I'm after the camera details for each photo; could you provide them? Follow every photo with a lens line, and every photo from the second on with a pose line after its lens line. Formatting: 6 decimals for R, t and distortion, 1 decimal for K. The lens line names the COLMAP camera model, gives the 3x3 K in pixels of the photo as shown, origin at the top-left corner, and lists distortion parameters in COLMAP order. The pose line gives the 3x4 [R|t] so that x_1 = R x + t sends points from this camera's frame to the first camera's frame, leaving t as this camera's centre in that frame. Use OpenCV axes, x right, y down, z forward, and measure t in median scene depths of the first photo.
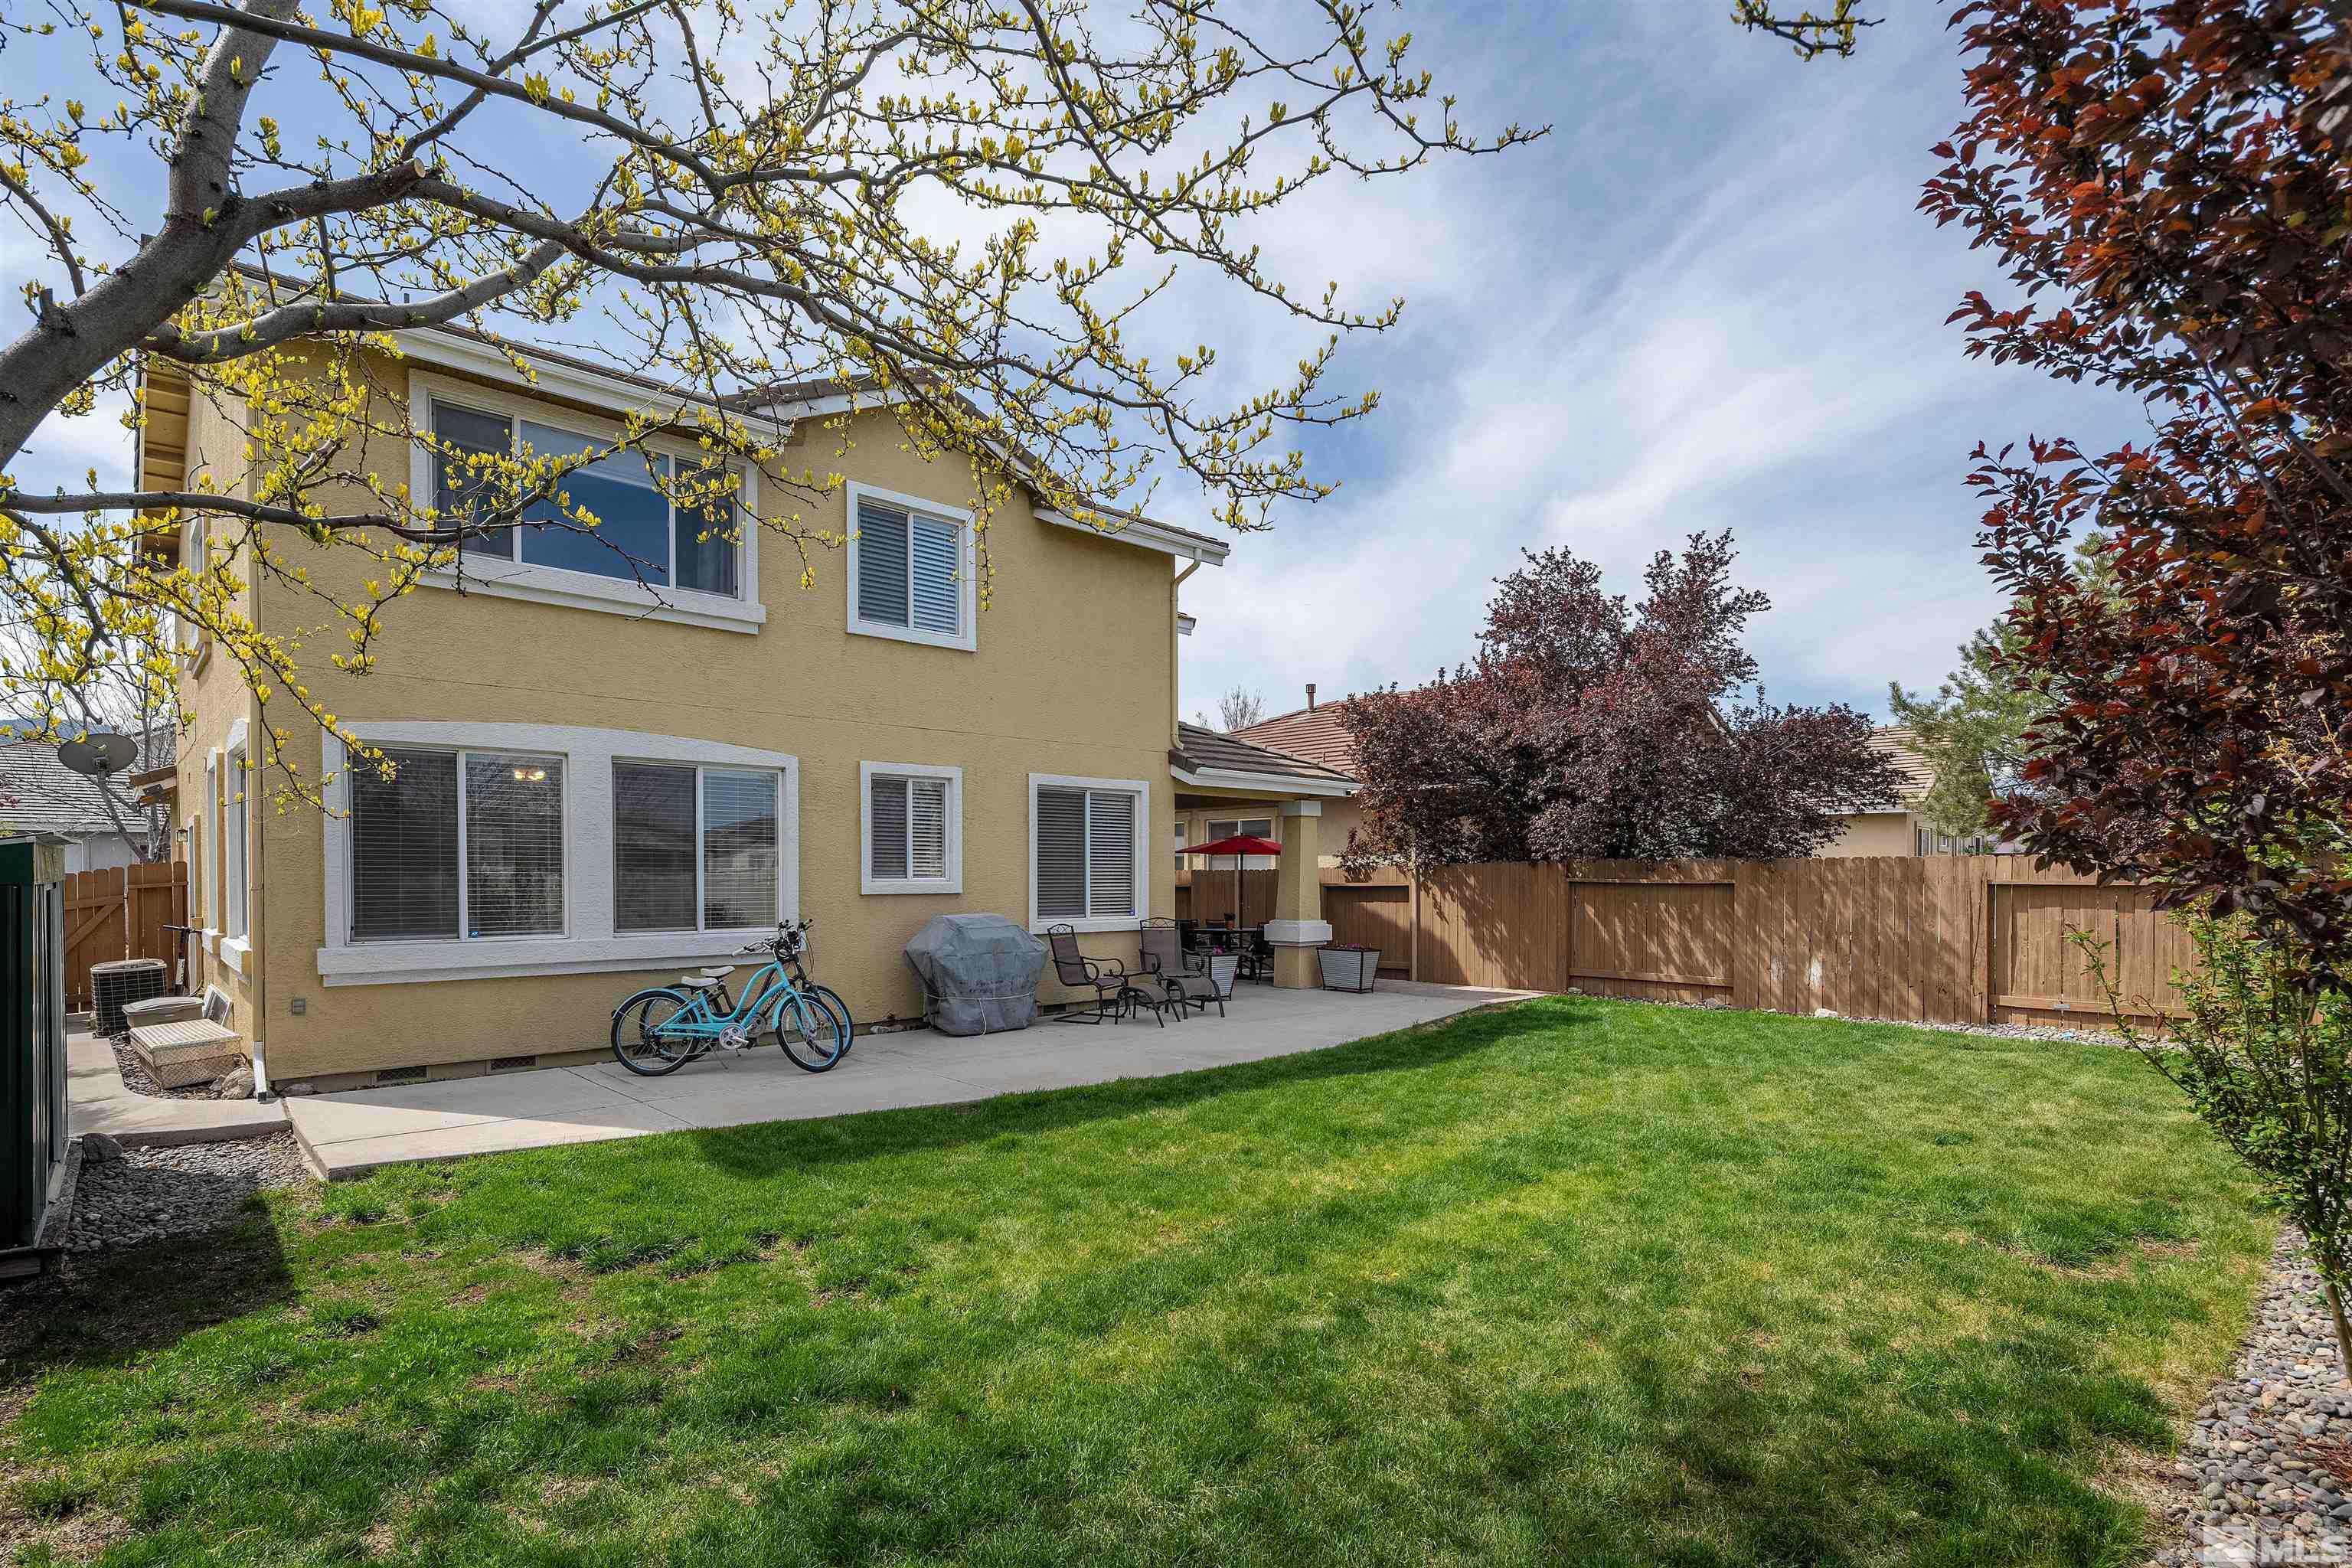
lens RADIAL K [[1156.9, 0, 1176.1], [0, 1156.9, 888.9], [0, 0, 1]] dist [0.003527, -0.004003]
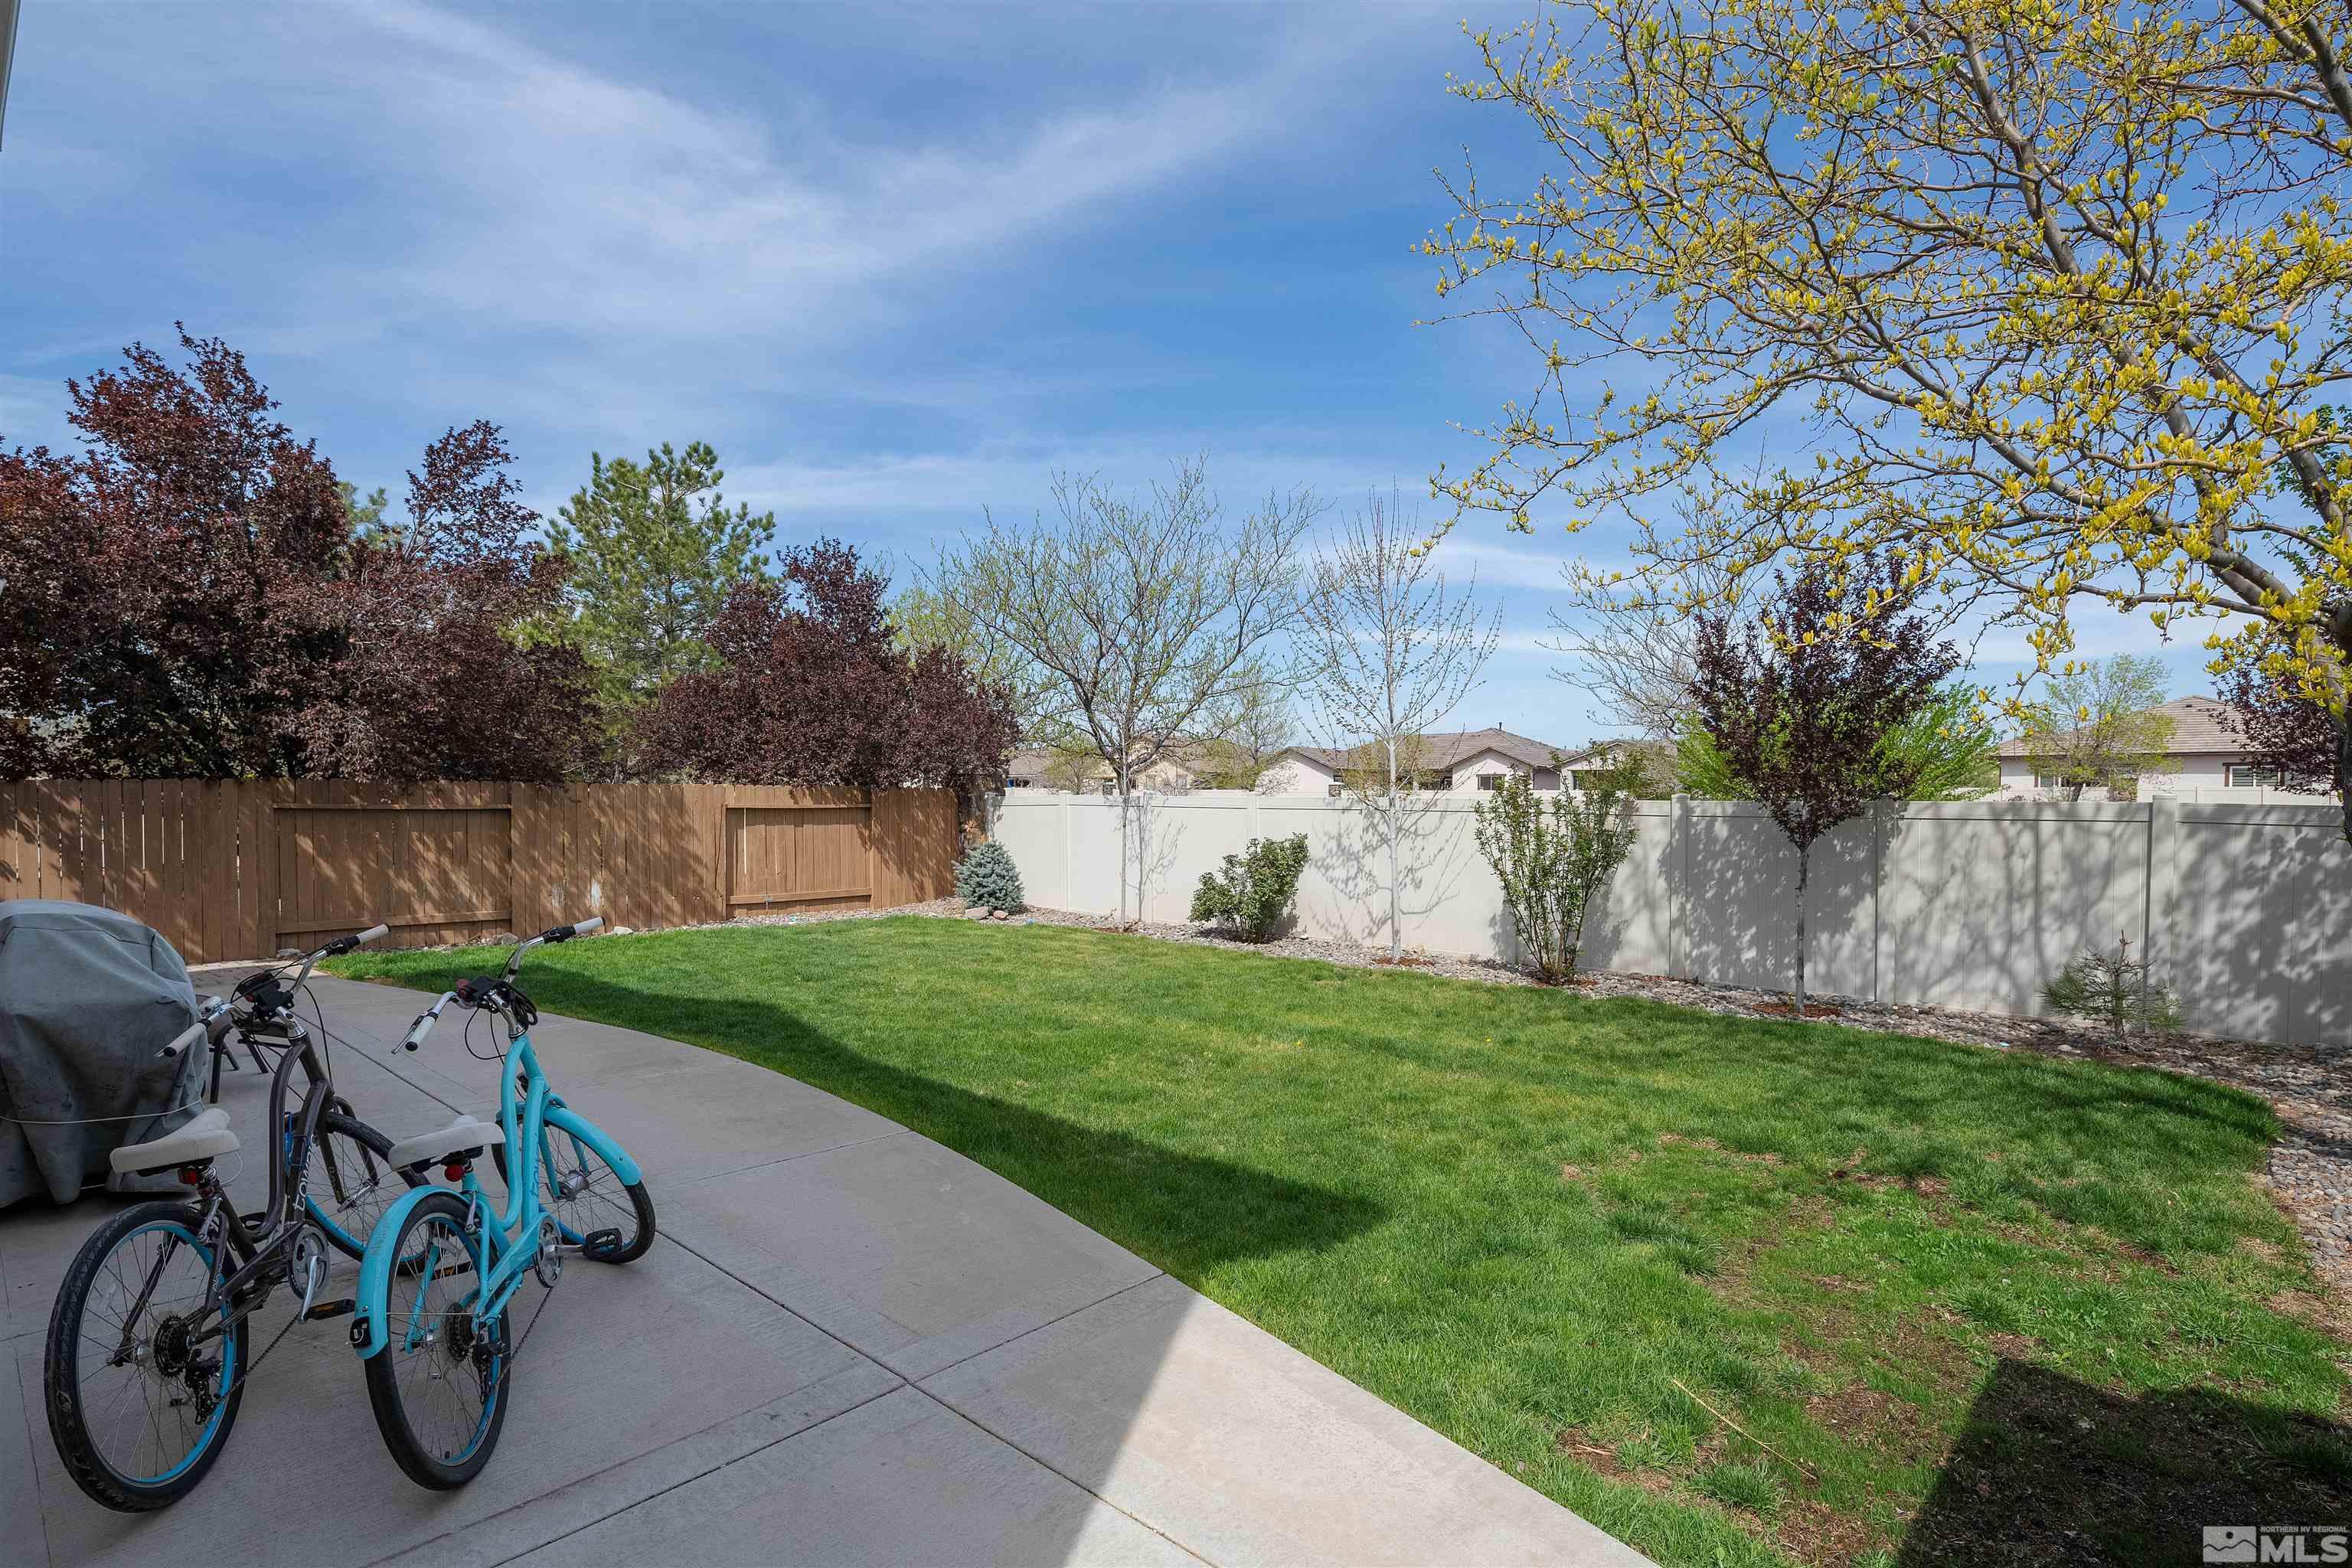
lens RADIAL K [[1156.9, 0, 1171.4], [0, 1156.9, 796.0], [0, 0, 1]] dist [0.003527, -0.004003]
pose [[-0.091558, 0.008181, 0.995766, -0.521959], [0.009375, 0.999929, -0.007353, -0.002629], [-0.995756, 0.008662, -0.091628, 0.562450]]
